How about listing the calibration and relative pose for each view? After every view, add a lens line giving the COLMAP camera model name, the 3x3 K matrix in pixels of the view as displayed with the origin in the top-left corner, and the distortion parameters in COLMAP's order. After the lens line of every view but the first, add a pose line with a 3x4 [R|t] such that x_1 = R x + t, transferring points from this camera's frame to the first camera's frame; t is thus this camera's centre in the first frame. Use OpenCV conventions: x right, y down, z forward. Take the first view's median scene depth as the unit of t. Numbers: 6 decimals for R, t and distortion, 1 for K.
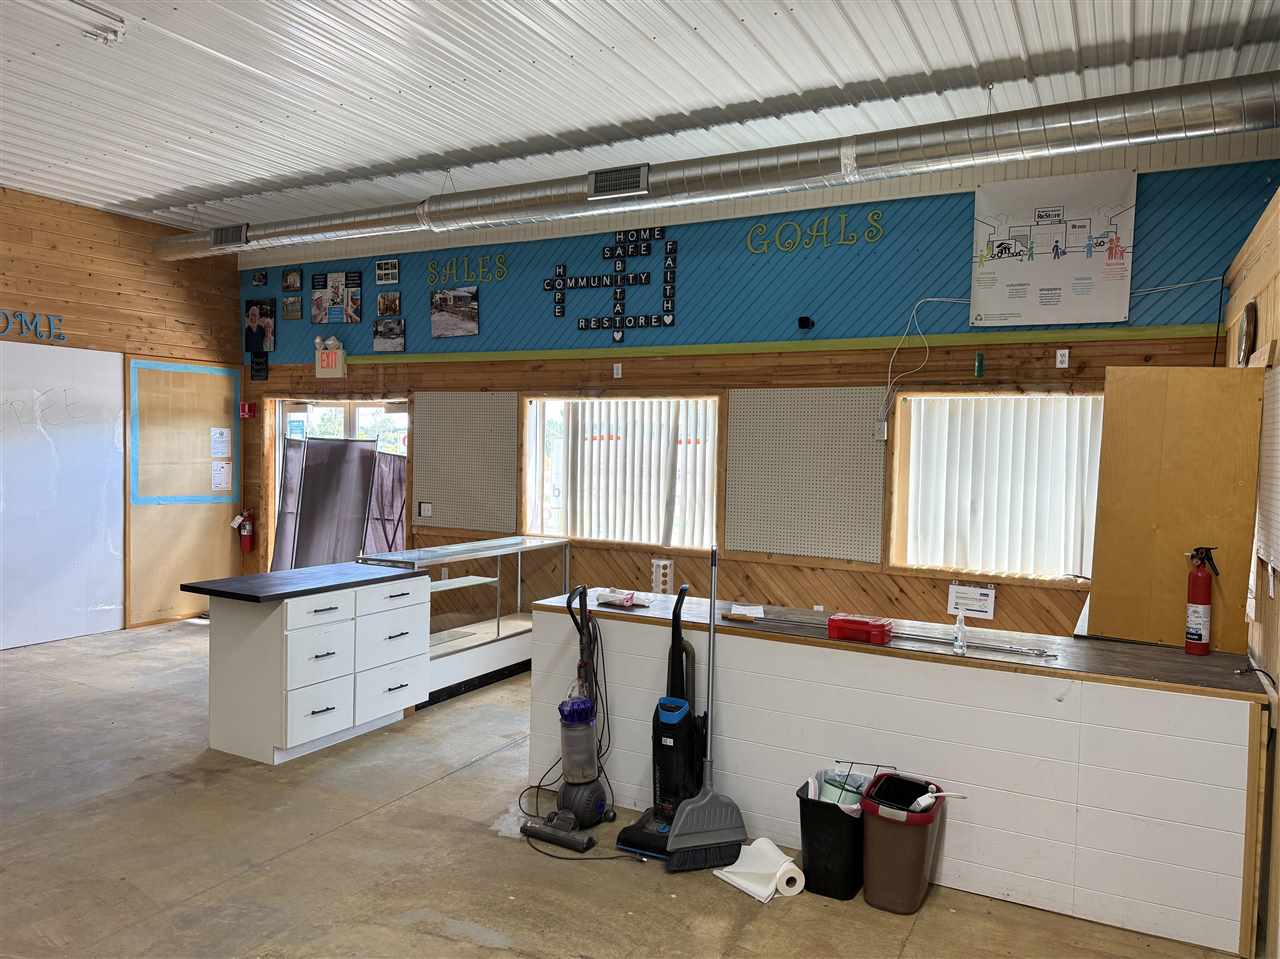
lens RADIAL K [[905.1, 0, 642.0], [0, 905.1, 482.7], [0, 0, 1]] dist [0.098590, -0.005826]
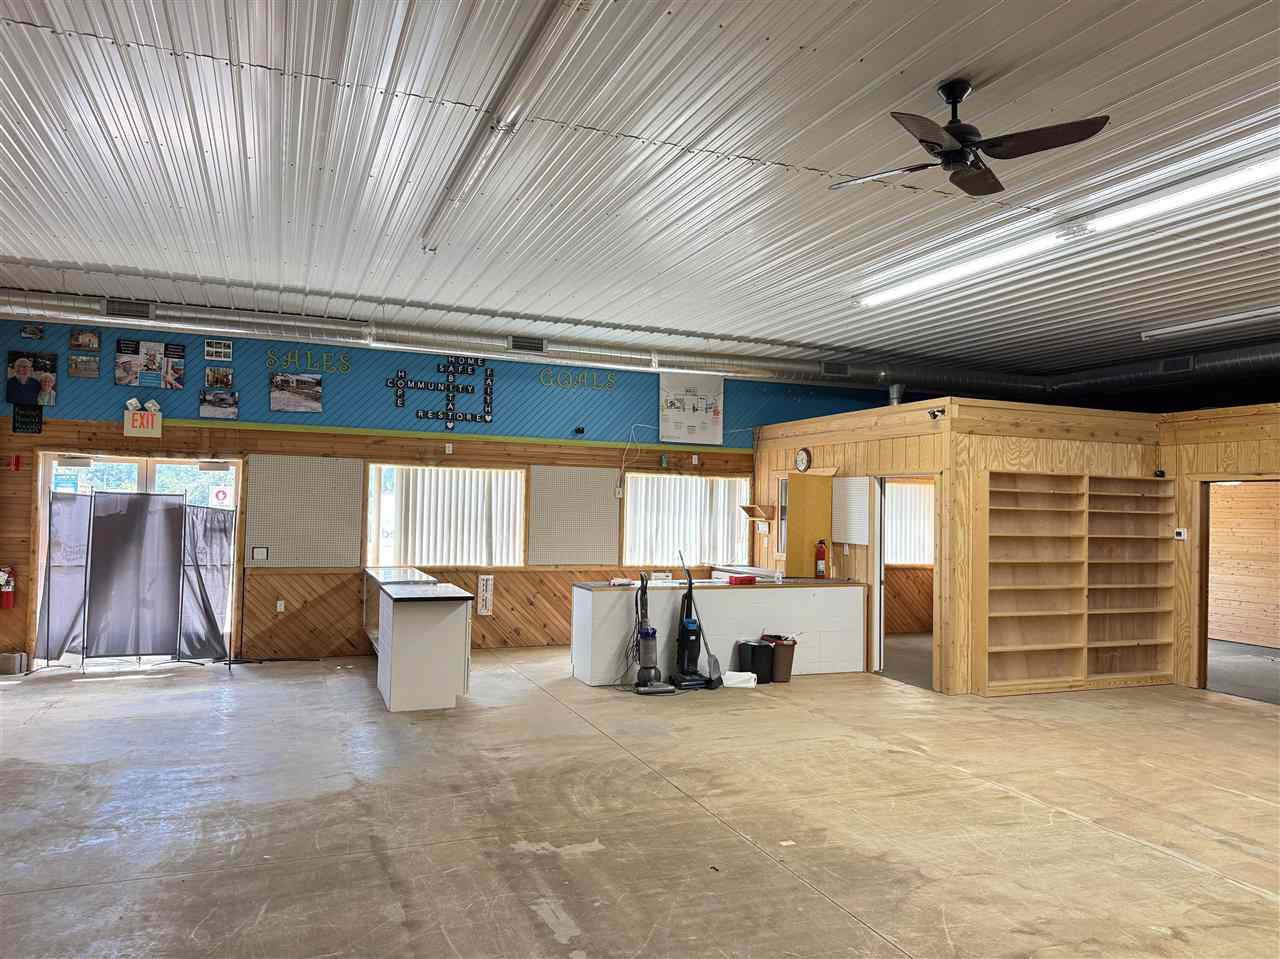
lens RADIAL K [[905.1, 0, 643.3], [0, 905.1, 478.2], [0, 0, 1]] dist [0.098590, -0.005826]
pose [[0.646044, 0.018868, 0.763067, -0.941223], [0.025005, 0.998635, -0.045863, -0.001092], [-0.762890, 0.048711, 0.644690, -0.180756]]
